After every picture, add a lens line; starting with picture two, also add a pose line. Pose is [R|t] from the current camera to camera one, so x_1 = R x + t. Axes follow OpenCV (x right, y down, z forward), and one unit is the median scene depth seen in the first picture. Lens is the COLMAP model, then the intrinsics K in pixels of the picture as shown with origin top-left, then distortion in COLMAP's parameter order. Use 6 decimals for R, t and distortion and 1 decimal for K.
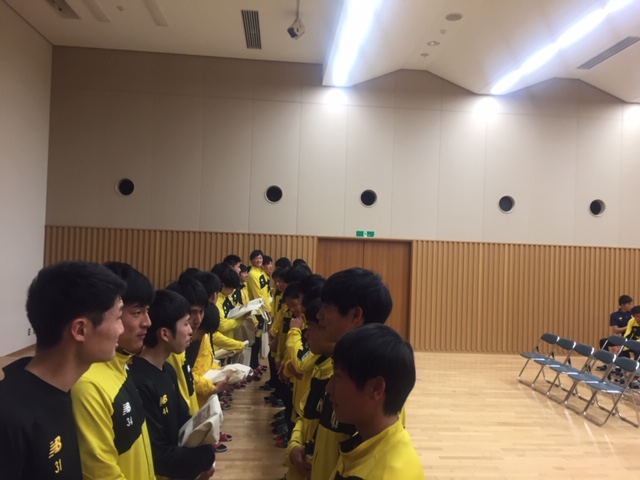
lens RADIAL K [[551.7, 0, 320.0], [0, 551.7, 240.0], [0, 0, 1]] dist [0.091943, -0.109723]
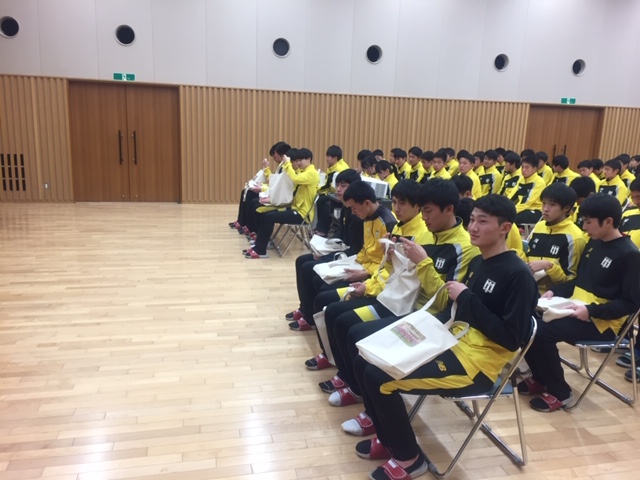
lens RADIAL K [[551.7, 0, 320.0], [0, 551.7, 240.0], [0, 0, 1]] dist [0.091943, -0.109723]
pose [[0.988061, -0.029919, 0.151131, 0.253357], [-0.005552, 0.973411, 0.229000, 0.037960], [-0.153964, -0.227105, 0.961623, -0.000506]]
